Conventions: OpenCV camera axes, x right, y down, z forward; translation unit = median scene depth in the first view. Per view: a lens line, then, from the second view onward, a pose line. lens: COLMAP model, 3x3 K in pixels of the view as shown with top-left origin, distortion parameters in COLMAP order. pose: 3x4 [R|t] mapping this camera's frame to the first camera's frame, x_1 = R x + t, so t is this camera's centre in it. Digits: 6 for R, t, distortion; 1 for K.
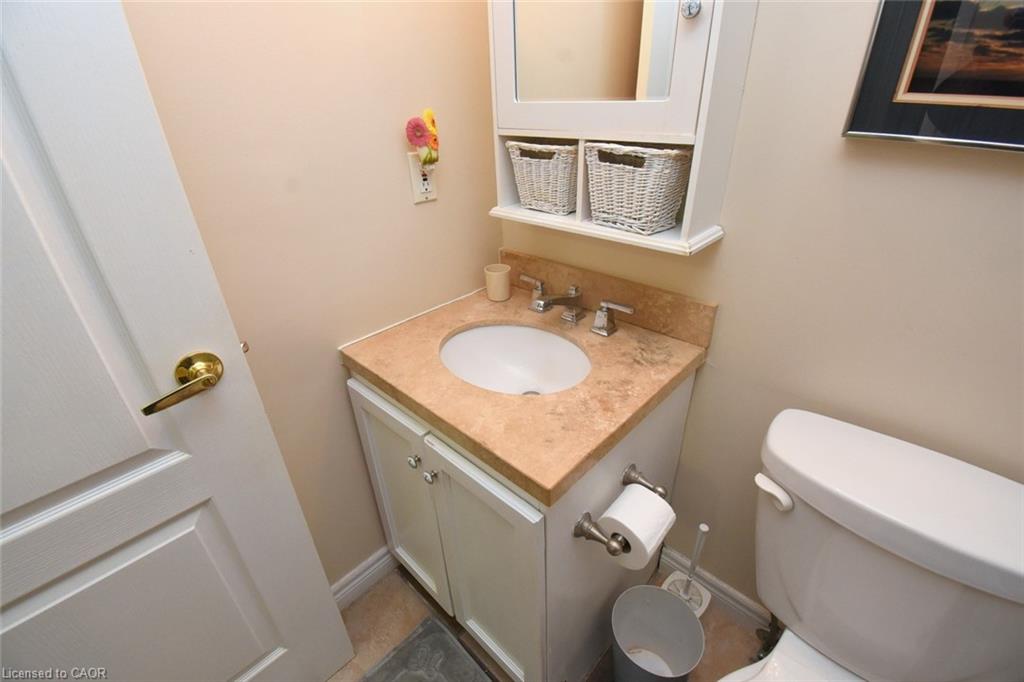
lens RADIAL K [[452.9, 0, 510.7], [0, 452.9, 323.8], [0, 0, 1]] dist [0.002122, -0.013651]
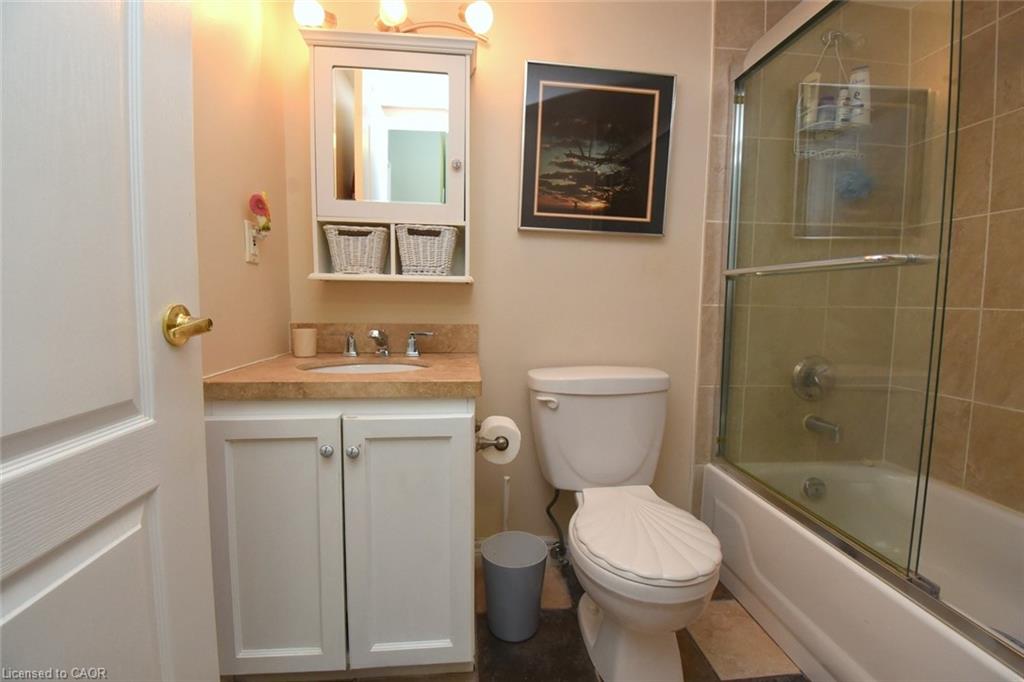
lens RADIAL K [[452.9, 0, 510.7], [0, 452.9, 323.8], [0, 0, 1]] dist [0.002122, -0.013651]
pose [[0.649224, 0.010060, 0.760530, -0.747481], [0.319024, 0.904102, -0.284293, 0.476302], [-0.690457, 0.427198, 0.583756, -0.065440]]
